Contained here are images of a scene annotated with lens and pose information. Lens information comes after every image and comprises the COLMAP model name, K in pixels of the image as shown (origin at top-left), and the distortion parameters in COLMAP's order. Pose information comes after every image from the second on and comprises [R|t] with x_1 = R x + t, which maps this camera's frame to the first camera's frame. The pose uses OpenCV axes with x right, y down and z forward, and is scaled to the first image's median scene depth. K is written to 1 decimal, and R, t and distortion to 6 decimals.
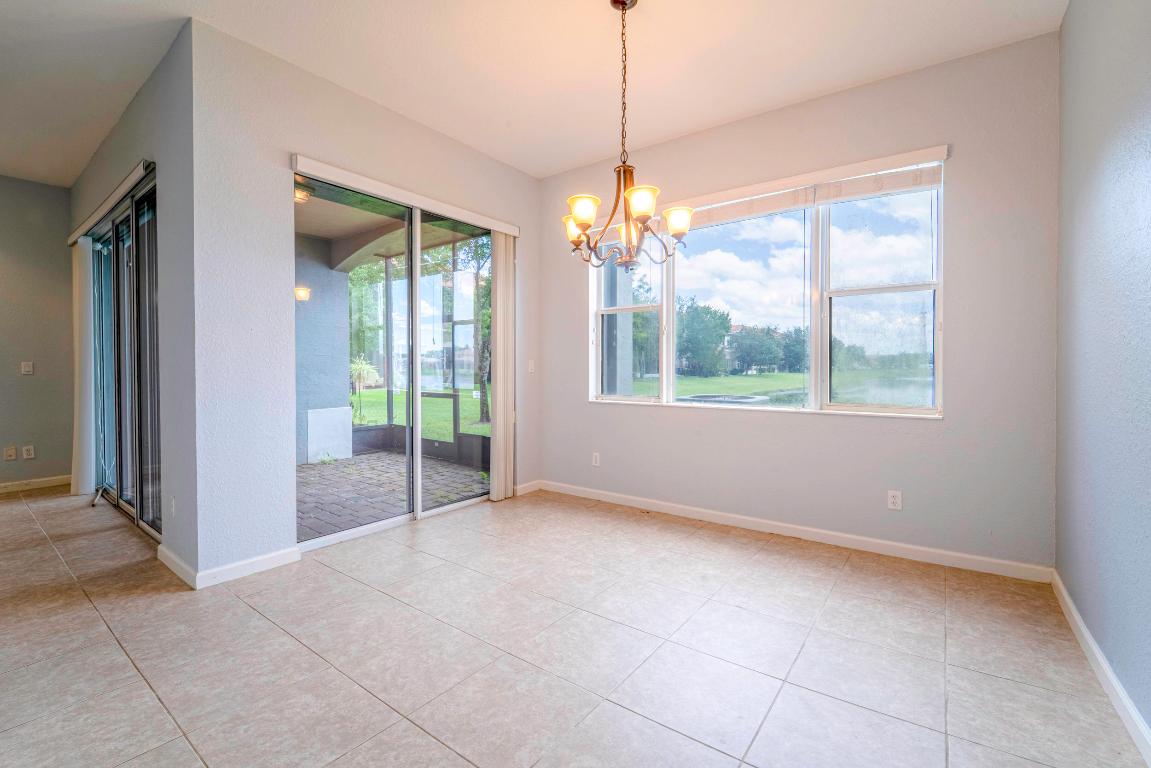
lens RADIAL K [[495.0, 0, 595.5], [0, 495.0, 372.6], [0, 0, 1]] dist [-0.016881, 0.001342]
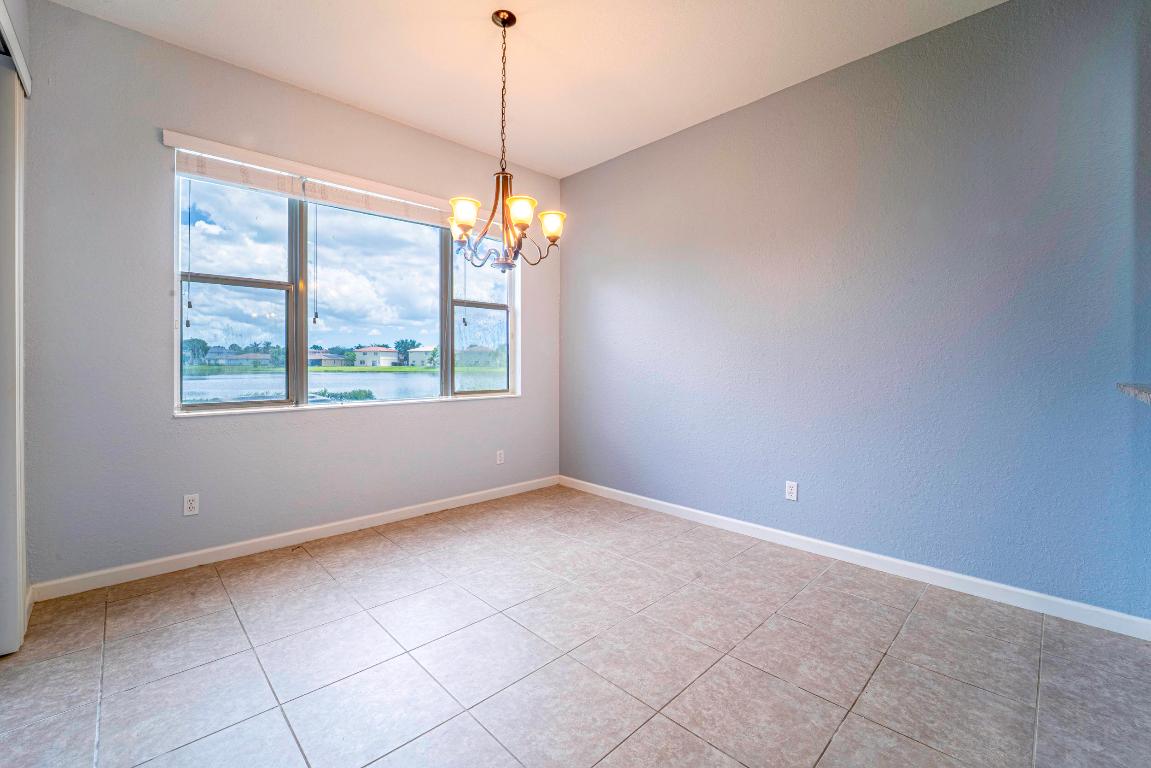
lens RADIAL K [[495.0, 0, 580.0], [0, 495.0, 363.9], [0, 0, 1]] dist [-0.016881, 0.001342]
pose [[0.160598, -0.000412, 0.987020, -0.696850], [0.007302, 0.999973, -0.000770, -0.006217], [-0.986993, 0.007331, 0.160597, 0.499635]]
